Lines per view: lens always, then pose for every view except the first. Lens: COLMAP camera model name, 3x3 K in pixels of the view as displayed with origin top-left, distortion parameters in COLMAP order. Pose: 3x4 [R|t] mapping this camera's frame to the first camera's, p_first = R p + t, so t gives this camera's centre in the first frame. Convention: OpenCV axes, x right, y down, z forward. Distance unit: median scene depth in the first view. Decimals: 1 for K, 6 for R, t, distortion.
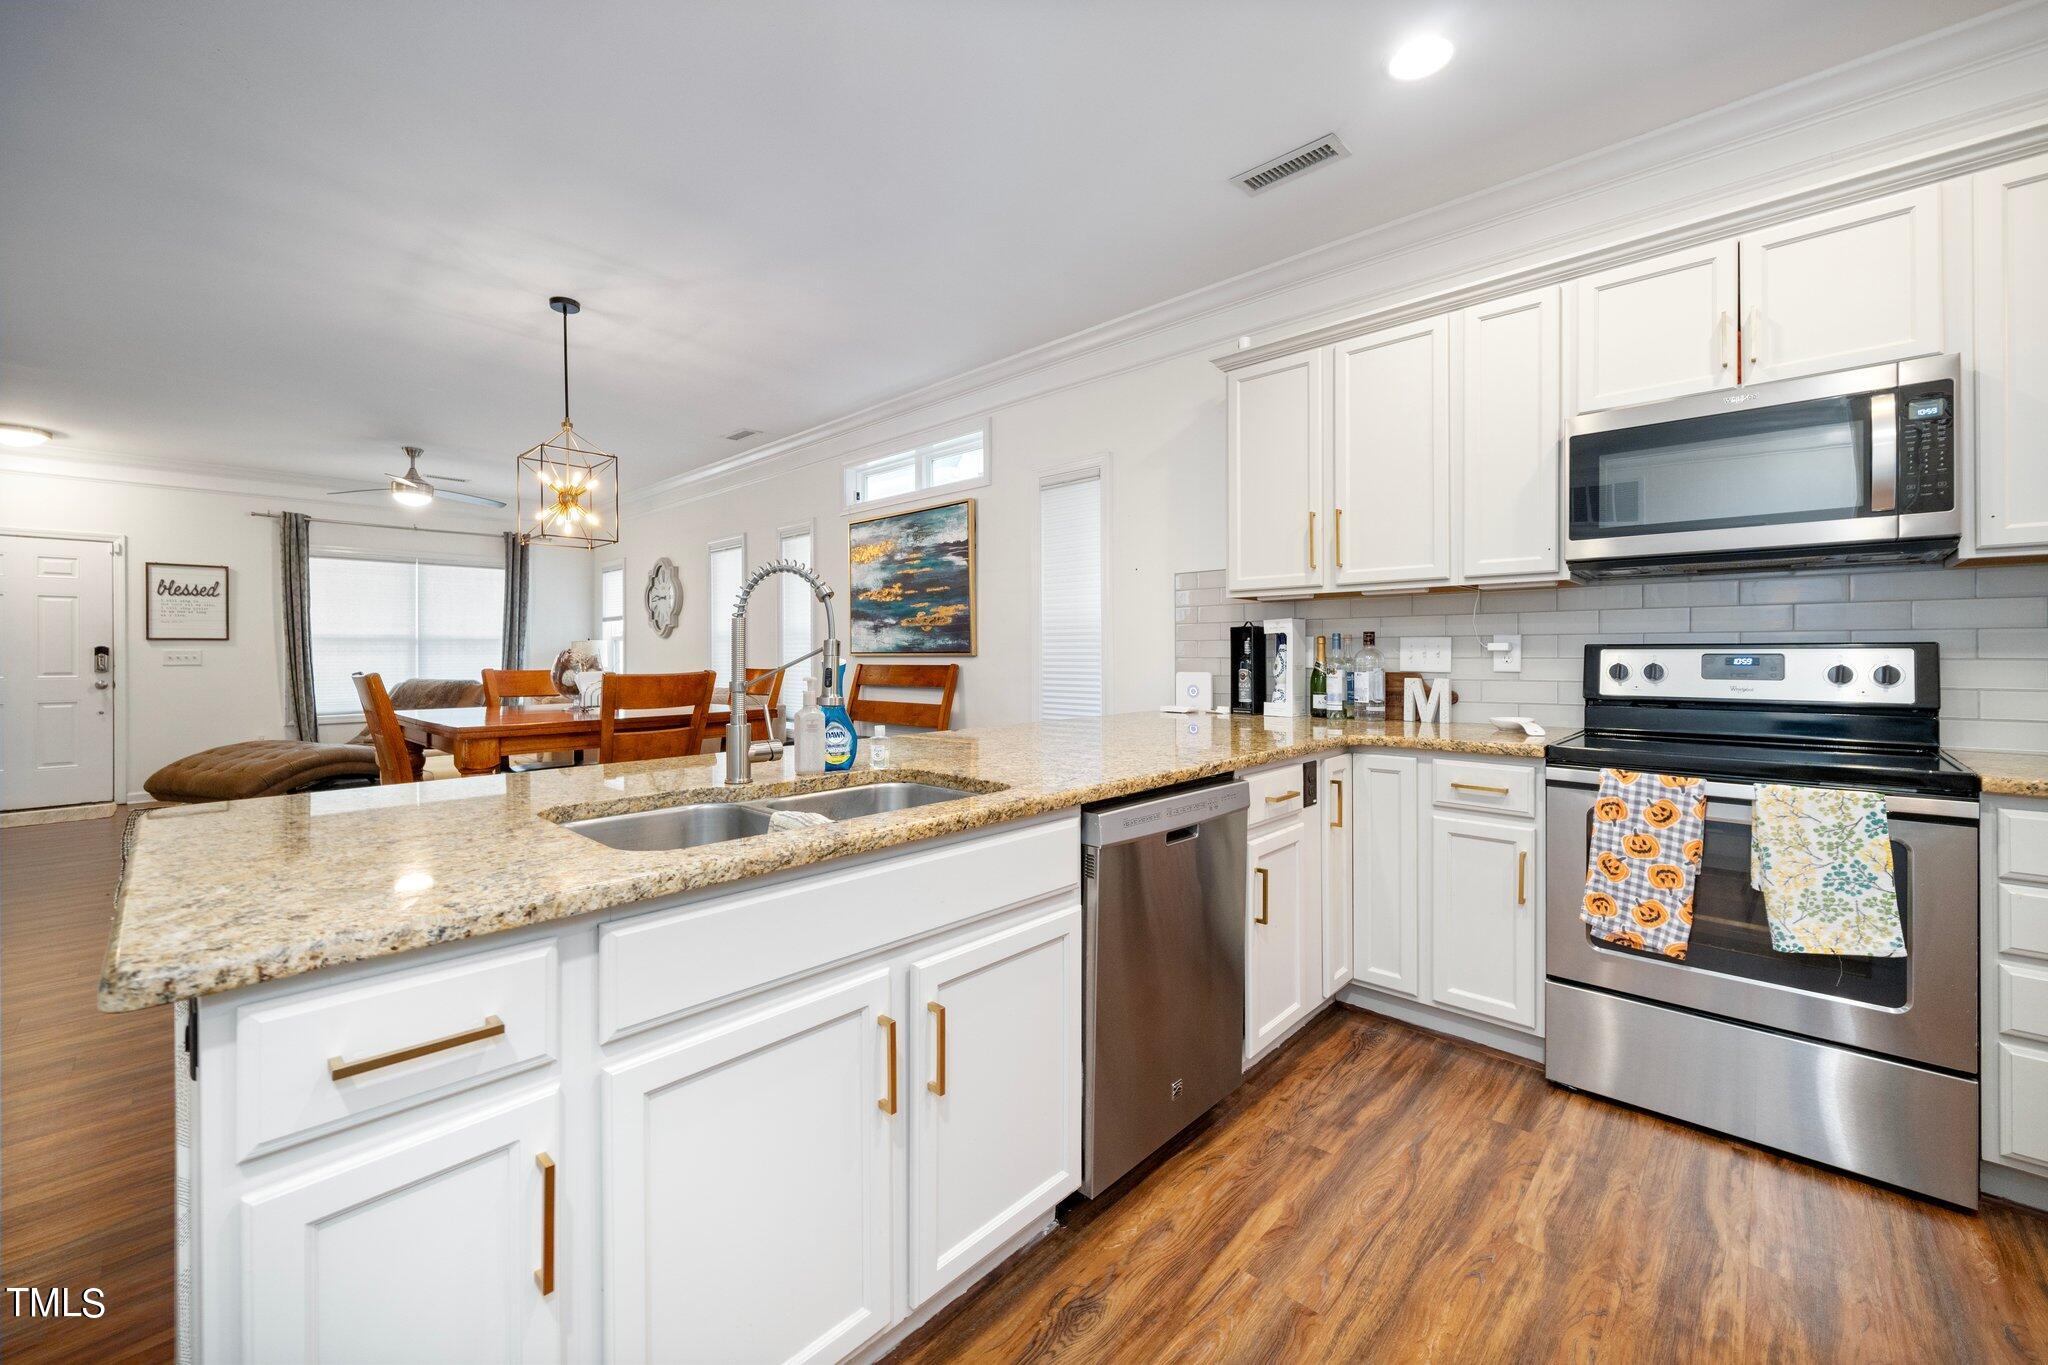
lens RADIAL K [[814.9, 0, 1039.0], [0, 814.9, 654.8], [0, 0, 1]] dist [-0.009960, 0.001183]
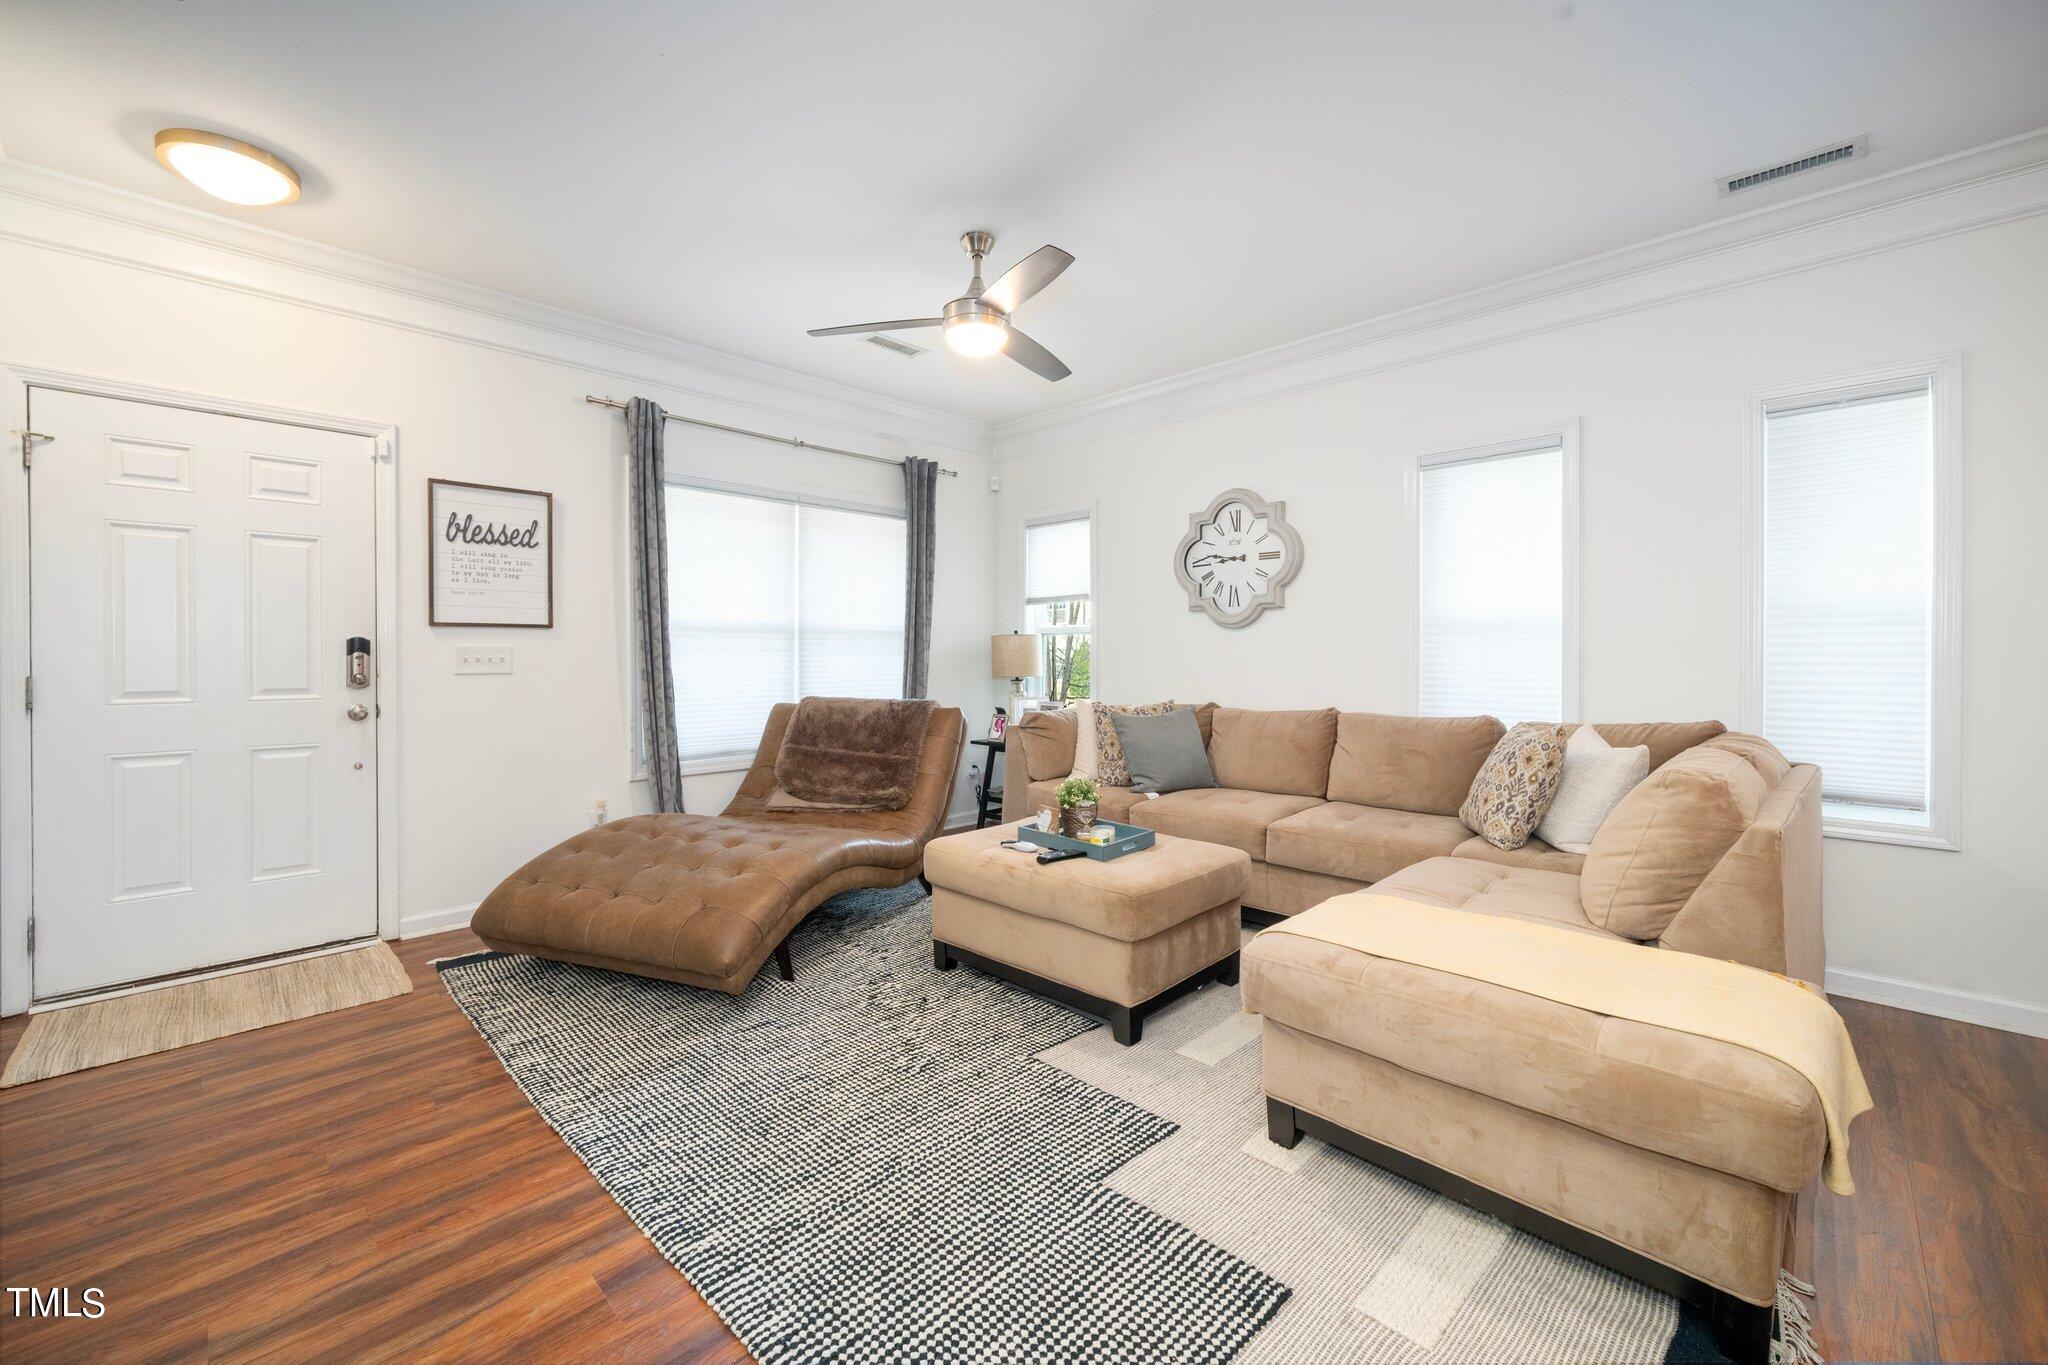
lens RADIAL K [[814.9, 0, 1017.2], [0, 814.9, 663.7], [0, 0, 1]] dist [-0.009960, 0.001183]
pose [[0.999468, 0.002116, -0.032534, -1.485114], [-0.001852, 0.999965, 0.008144, 0.002788], [0.032550, -0.008079, 0.999437, 1.015258]]
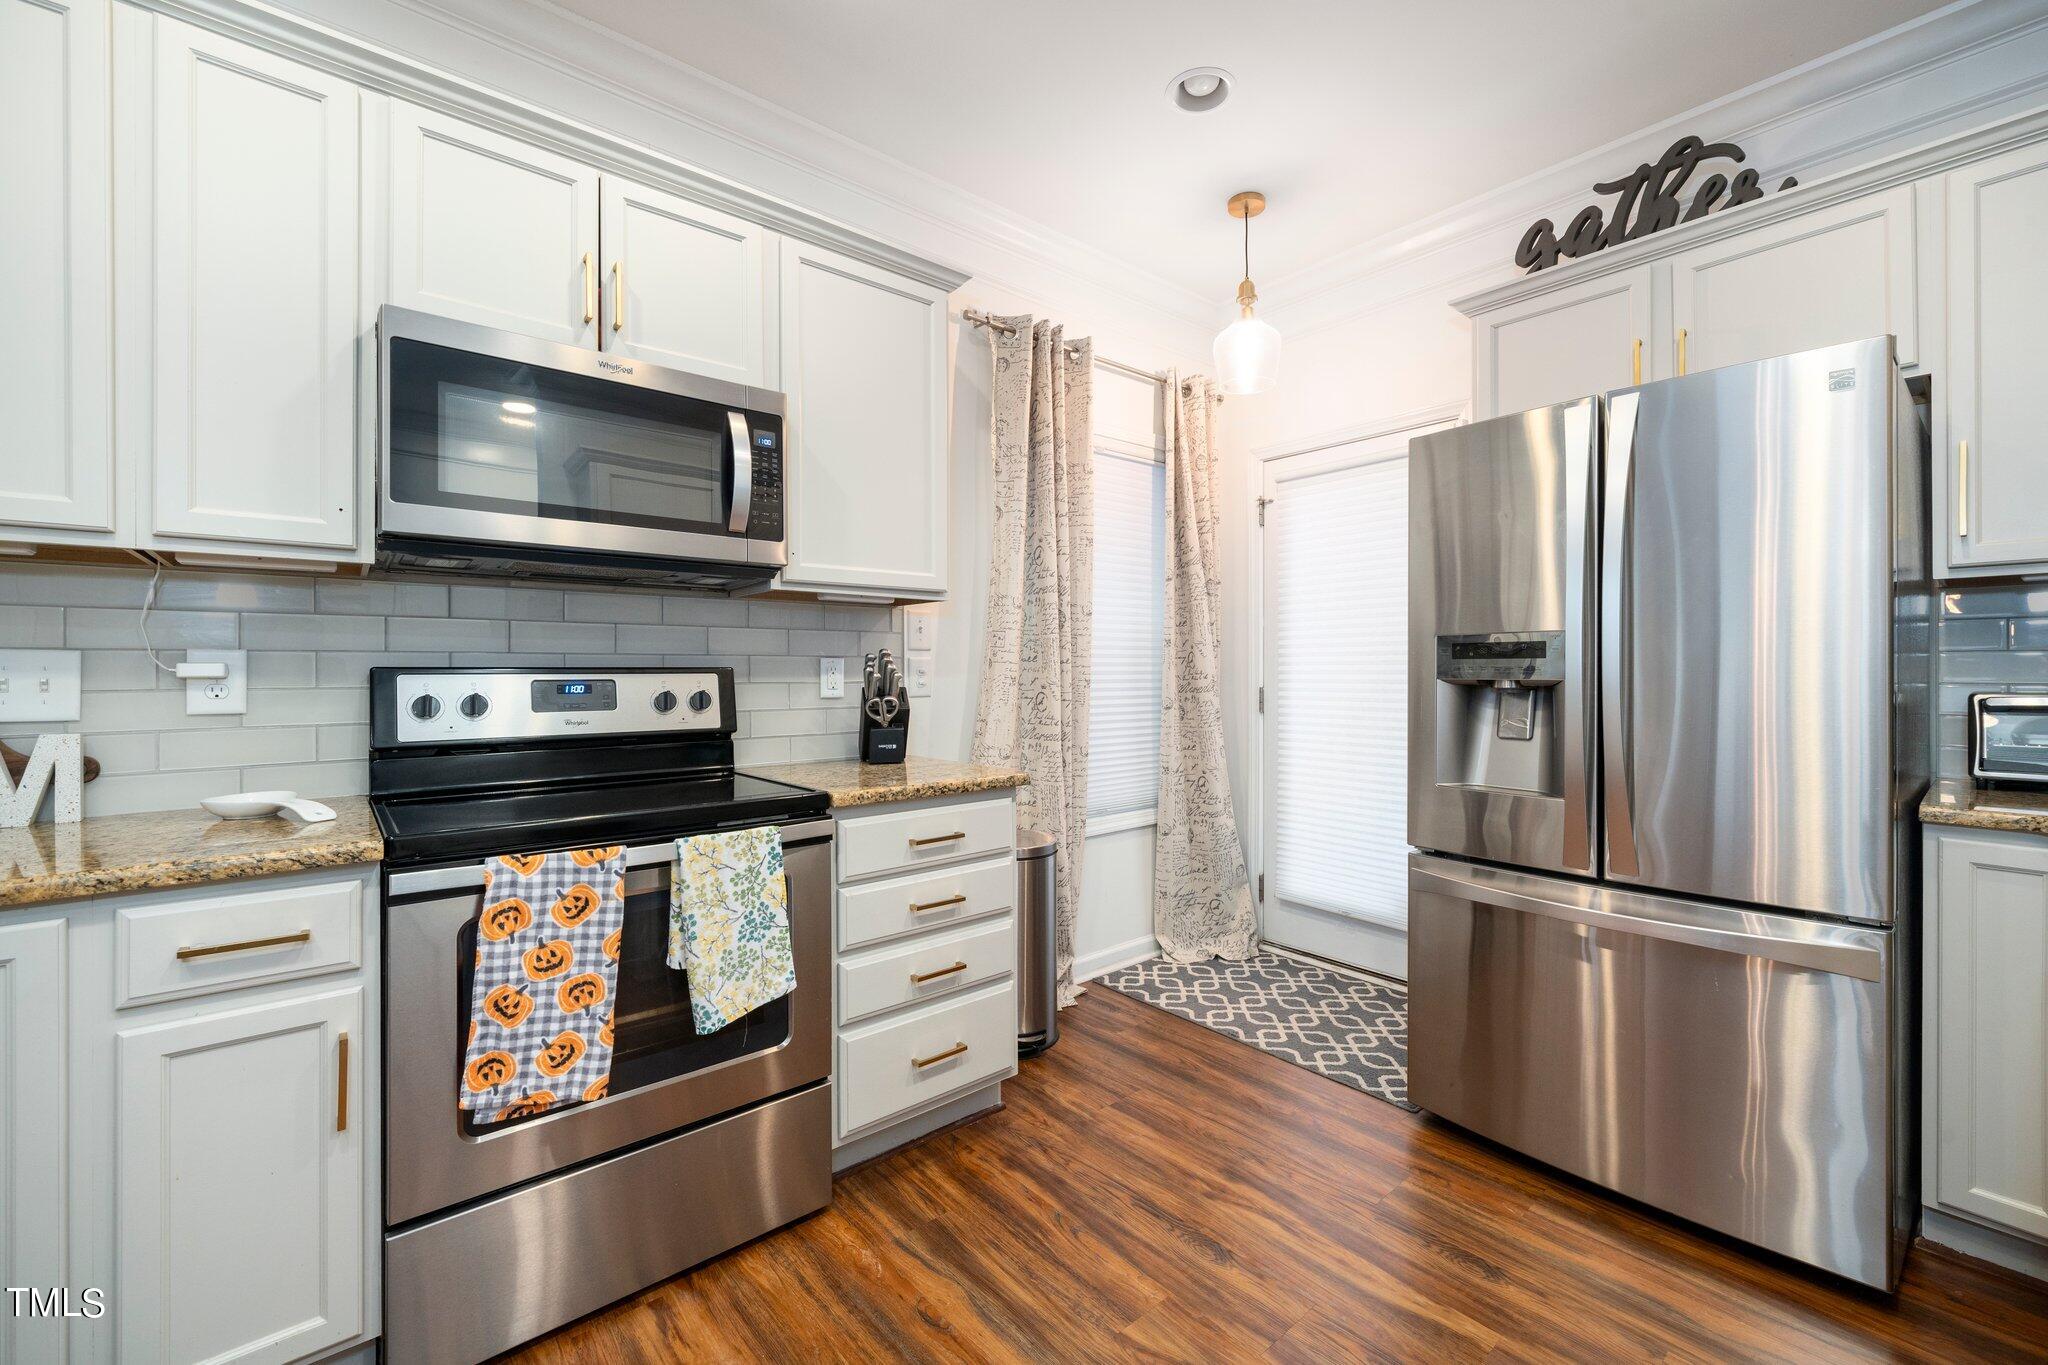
lens RADIAL K [[814.9, 0, 1023.3], [0, 814.9, 674.7], [0, 0, 1]] dist [-0.009960, 0.001183]
pose [[0.112736, 0.002064, 0.993623, 0.068045], [0.007082, 0.999971, -0.002881, -0.000853], [-0.993600, 0.007362, 0.112719, 0.339577]]
